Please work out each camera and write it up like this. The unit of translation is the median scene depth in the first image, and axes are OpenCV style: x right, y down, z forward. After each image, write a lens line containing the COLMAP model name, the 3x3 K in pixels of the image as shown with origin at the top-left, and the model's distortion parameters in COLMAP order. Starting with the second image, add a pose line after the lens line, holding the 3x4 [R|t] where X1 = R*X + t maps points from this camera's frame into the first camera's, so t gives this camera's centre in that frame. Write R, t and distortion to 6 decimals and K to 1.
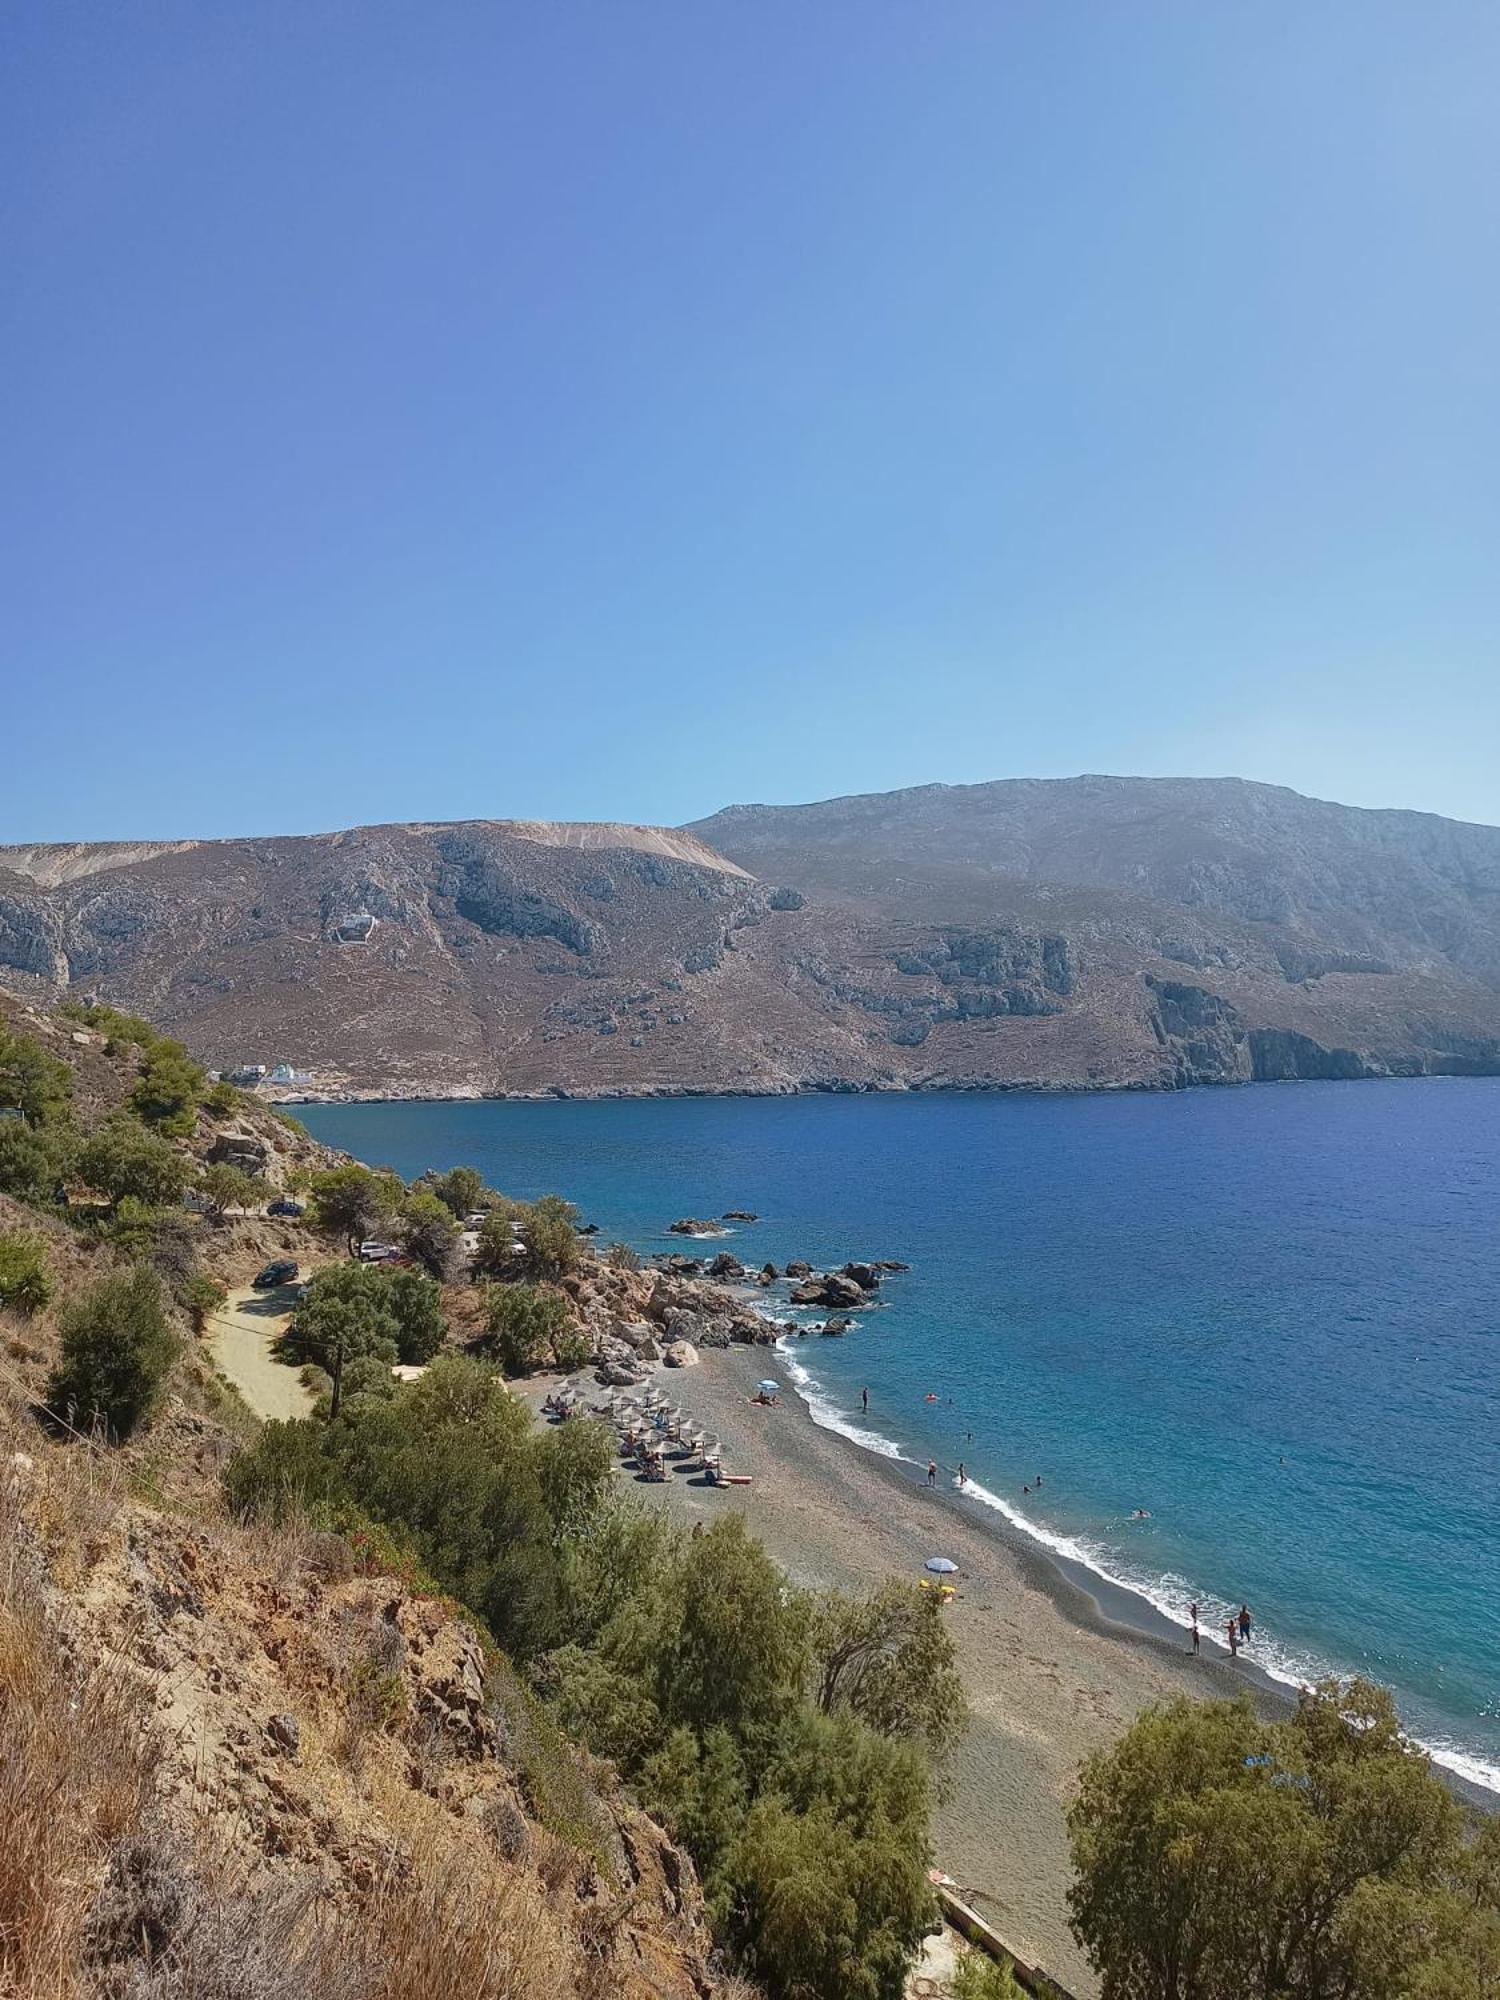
lens RADIAL K [[1424.1, 0, 748.5], [0, 1424.1, 1005.3], [0, 0, 1]] dist [0.001443, 0.000386]
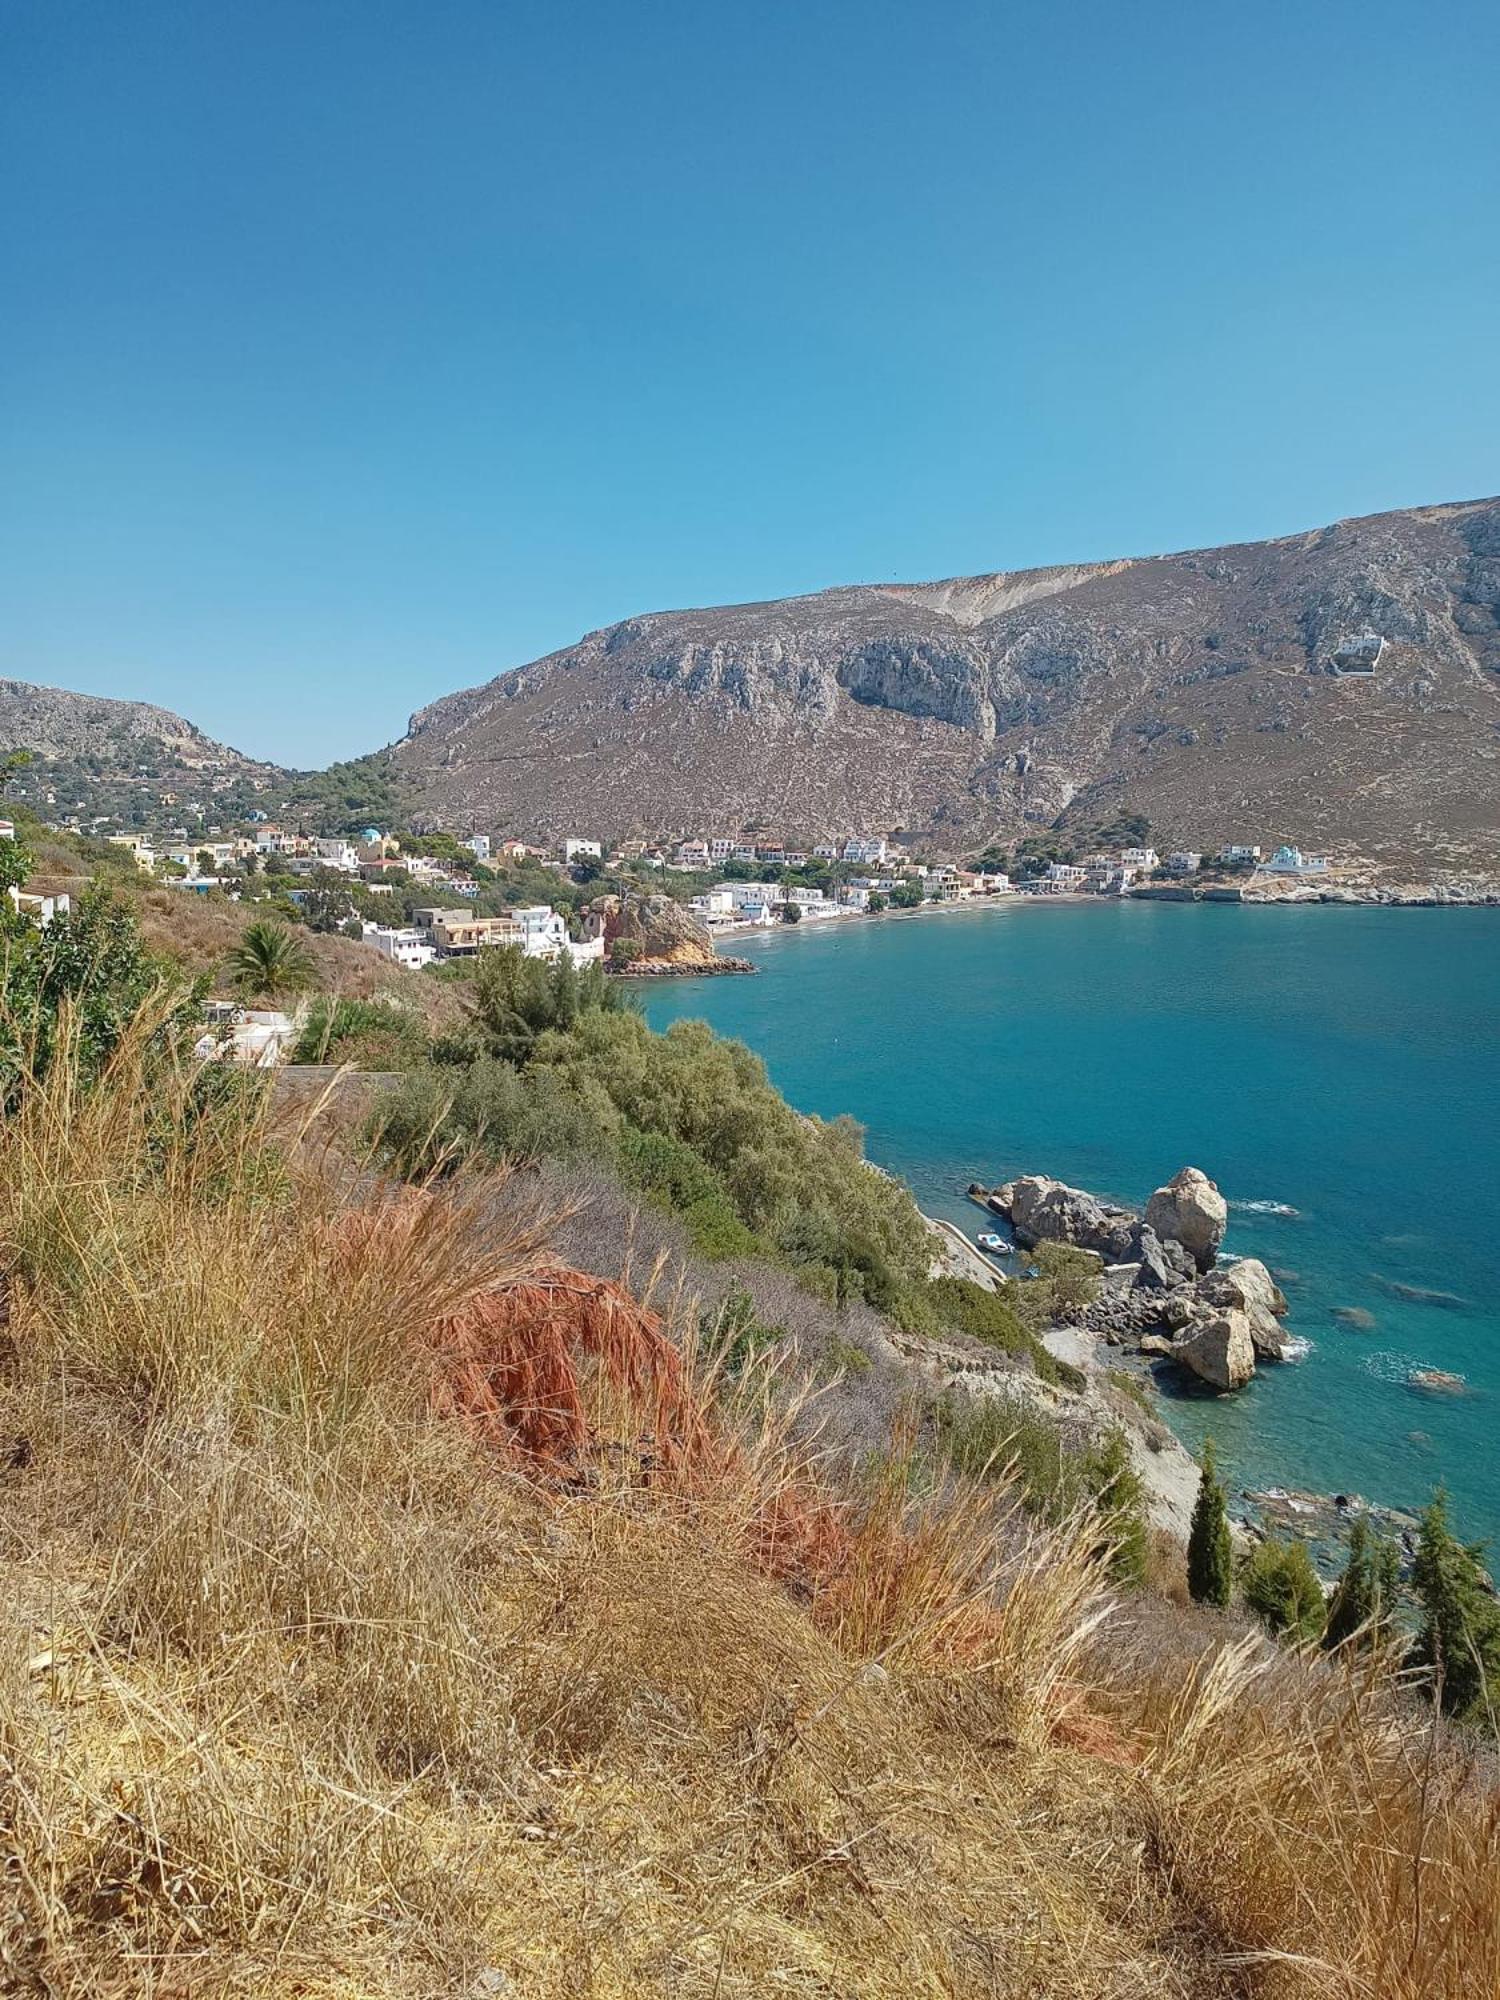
lens RADIAL K [[1424.1, 0, 747.6], [0, 1424.1, 999.4], [0, 0, 1]] dist [0.001443, 0.000386]
pose [[0.835885, 0.079579, -0.543105, -0.119302], [0.015199, 0.985700, 0.167824, -0.006074], [0.548694, -0.148537, 0.822722, 0.181542]]
